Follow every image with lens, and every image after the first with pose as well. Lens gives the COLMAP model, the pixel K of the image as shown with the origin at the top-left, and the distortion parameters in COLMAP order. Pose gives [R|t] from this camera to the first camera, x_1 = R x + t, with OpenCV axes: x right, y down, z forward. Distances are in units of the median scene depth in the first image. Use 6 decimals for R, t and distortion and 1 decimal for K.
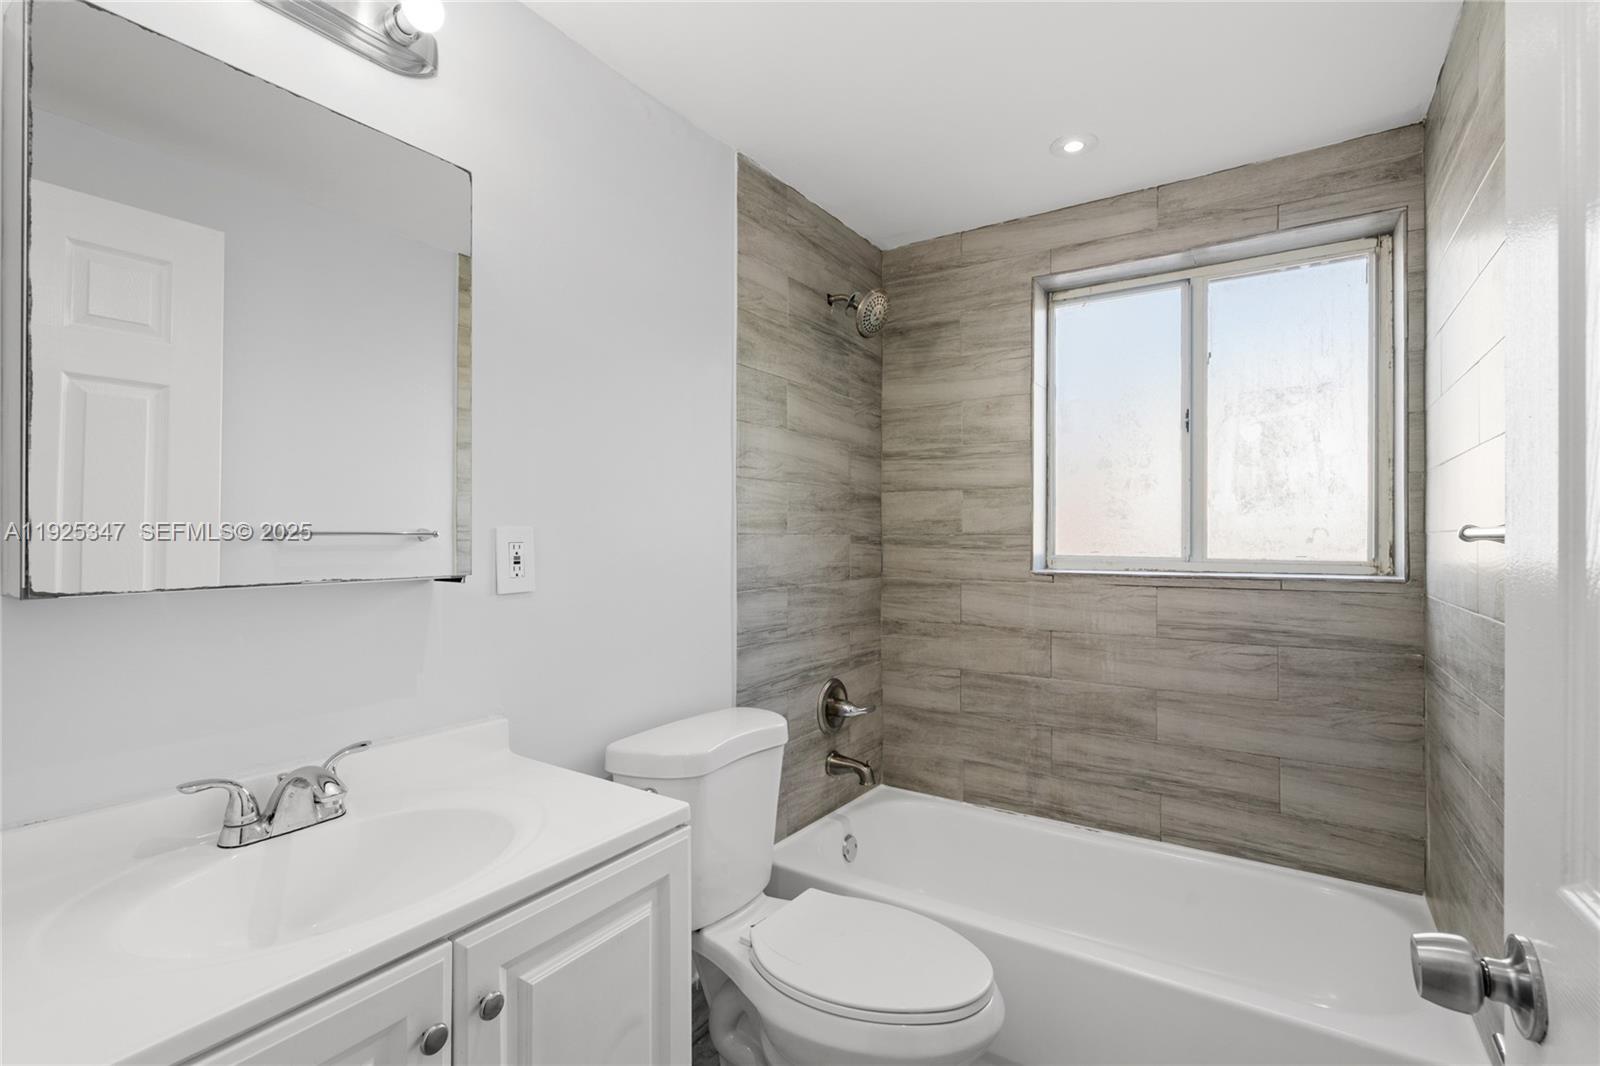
lens RADIAL K [[737.1, 0, 810.3], [0, 737.1, 533.2], [0, 0, 1]] dist [-0.005698, 0.006083]
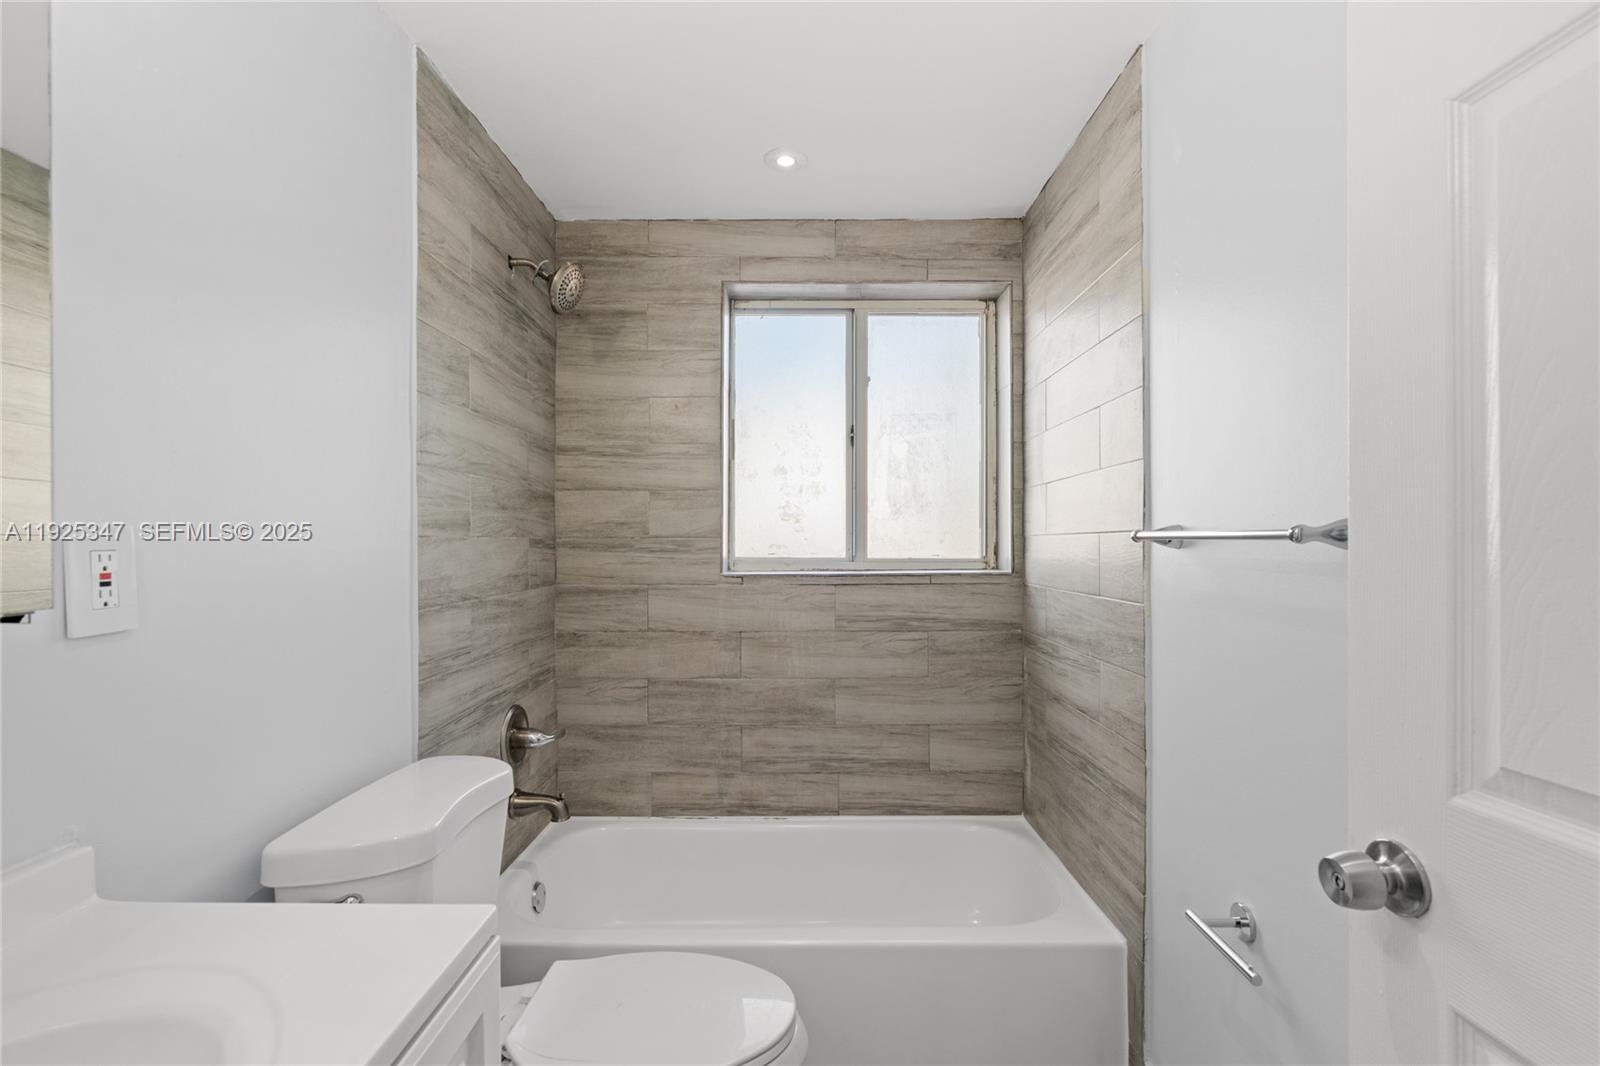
lens RADIAL K [[723.2, 0, 806.8], [0, 723.2, 539.2], [0, 0, 1]] dist [-0.004792, 0.001395]
pose [[0.839752, -0.002184, 0.542966, -0.151486], [-0.000158, 0.999991, 0.004266, 0.000329], [-0.542971, -0.003668, 0.839744, 0.118896]]
